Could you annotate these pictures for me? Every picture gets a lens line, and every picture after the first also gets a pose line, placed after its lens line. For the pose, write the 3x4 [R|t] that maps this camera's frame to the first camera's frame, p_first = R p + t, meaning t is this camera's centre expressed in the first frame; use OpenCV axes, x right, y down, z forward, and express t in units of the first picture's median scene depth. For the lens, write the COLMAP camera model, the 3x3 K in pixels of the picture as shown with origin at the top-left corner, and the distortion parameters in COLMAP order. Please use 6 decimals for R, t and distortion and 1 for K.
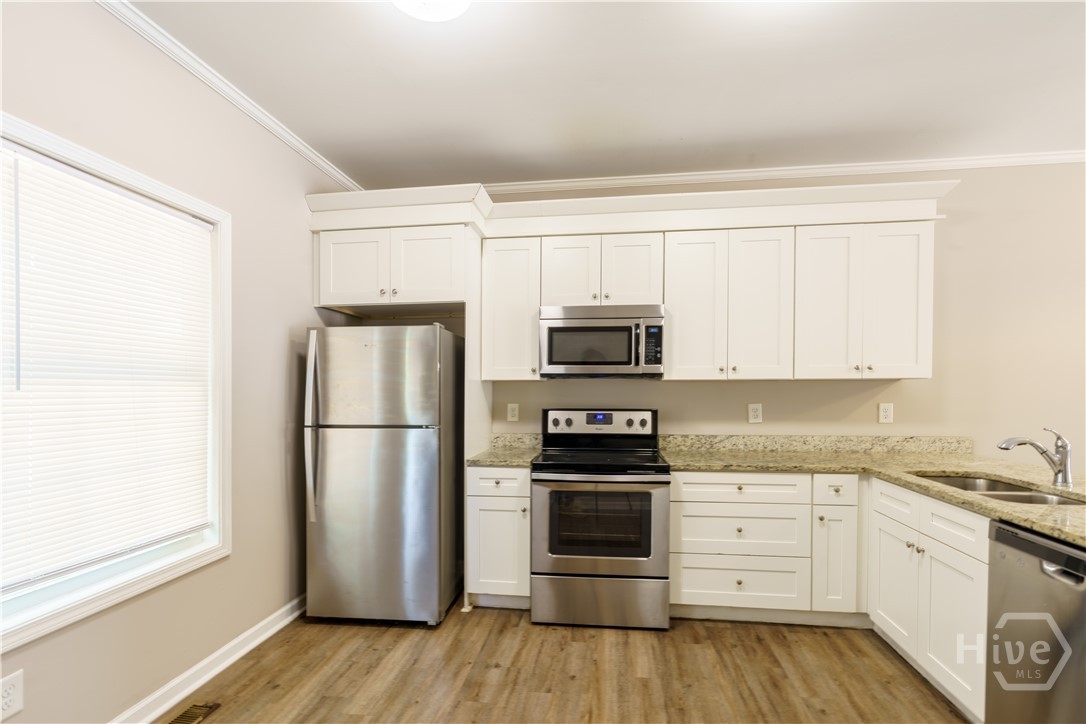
lens RADIAL K [[498.7, 0, 549.9], [0, 498.7, 397.7], [0, 0, 1]] dist [-0.003591, 0.001199]
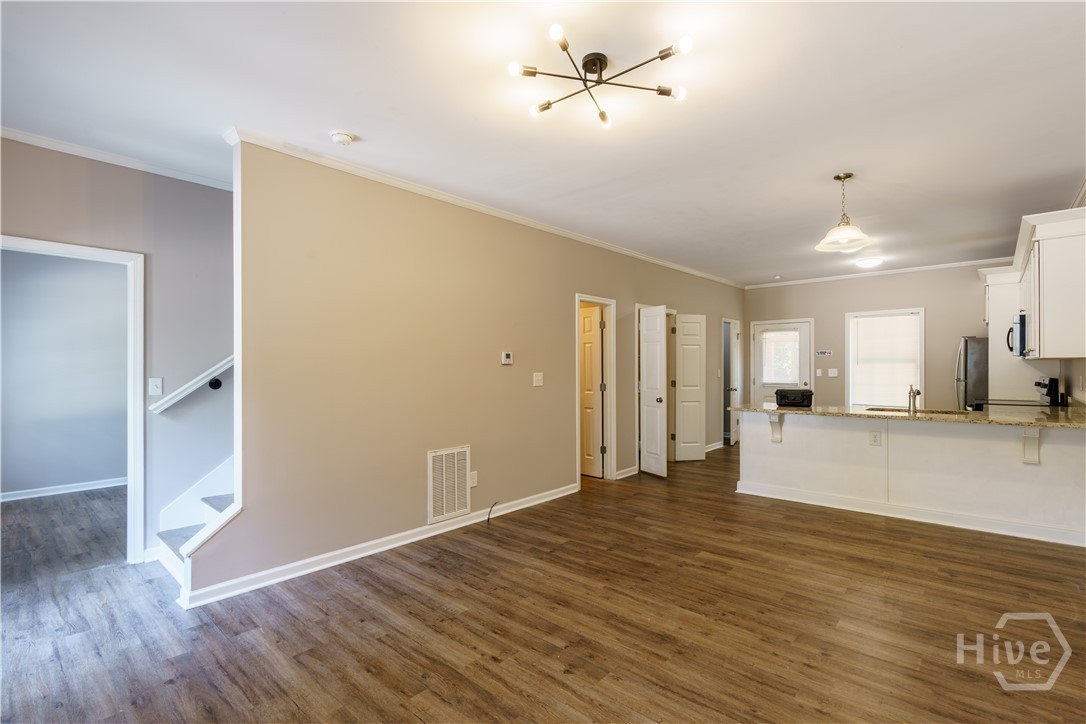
lens RADIAL K [[498.7, 0, 540.1], [0, 498.7, 363.1], [0, 0, 1]] dist [-0.003591, 0.001199]
pose [[-0.575028, 0.000787, -0.818133, 2.470914], [-0.001986, 0.999995, 0.002357, -0.023679], [0.818131, 0.002980, -0.575024, 0.635243]]
